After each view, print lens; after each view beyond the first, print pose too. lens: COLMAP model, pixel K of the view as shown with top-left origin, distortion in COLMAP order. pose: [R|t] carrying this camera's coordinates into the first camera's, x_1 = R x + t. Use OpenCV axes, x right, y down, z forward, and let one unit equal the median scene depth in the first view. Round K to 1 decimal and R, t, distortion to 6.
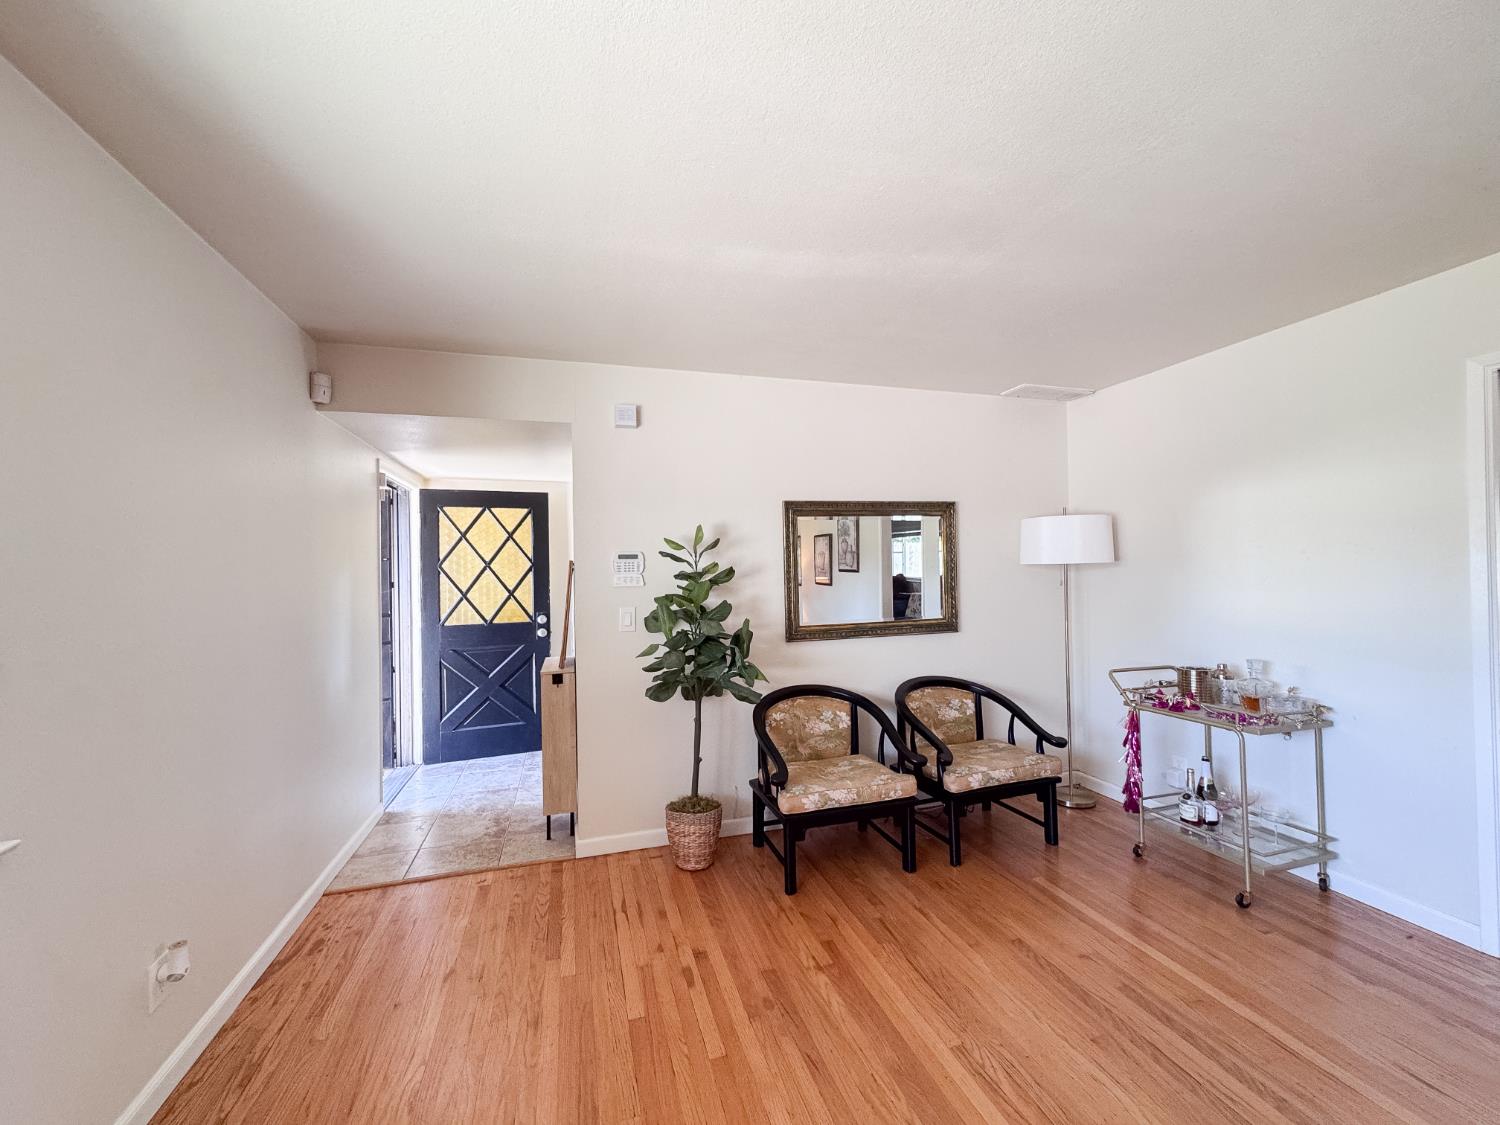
lens RADIAL K [[599.1, 0, 750.7], [0, 599.1, 563.6], [0, 0, 1]] dist [-0.000568, -0.000542]
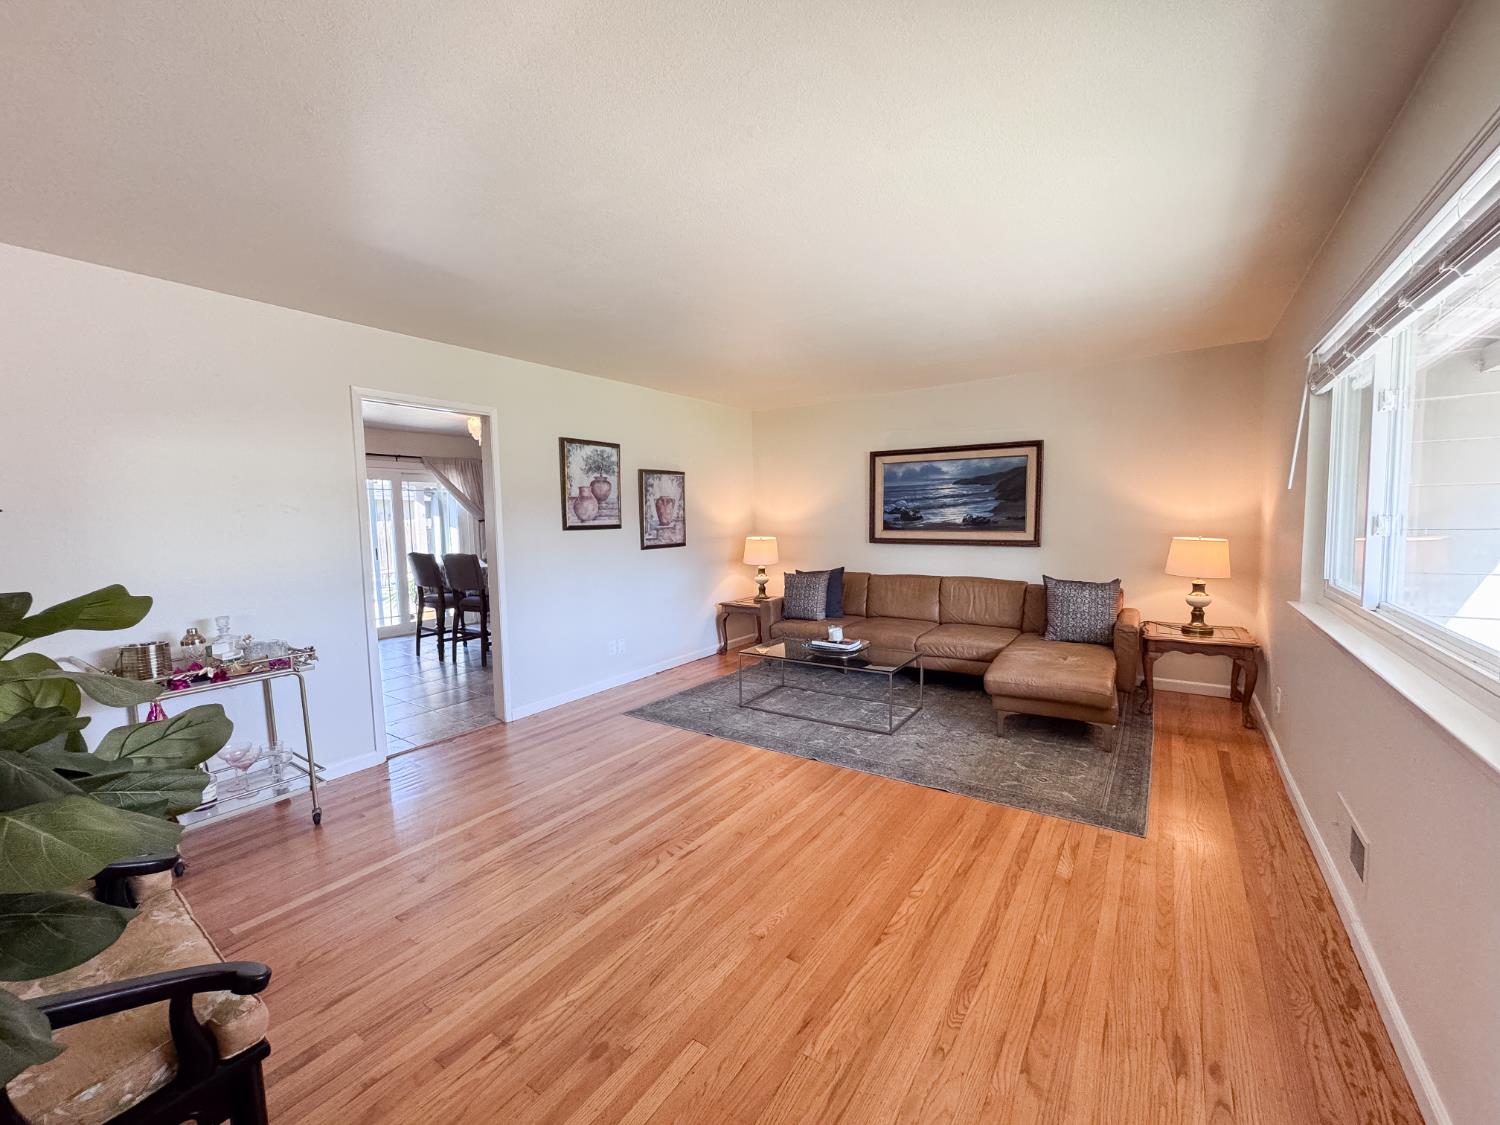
lens RADIAL K [[599.1, 0, 756.1], [0, 599.1, 568.8], [0, 0, 1]] dist [-0.000568, -0.000542]
pose [[-0.633887, -0.028477, 0.772901, -0.683764], [0.023655, 0.998141, 0.056176, 0.062511], [-0.773064, 0.053892, -0.632035, 1.286521]]
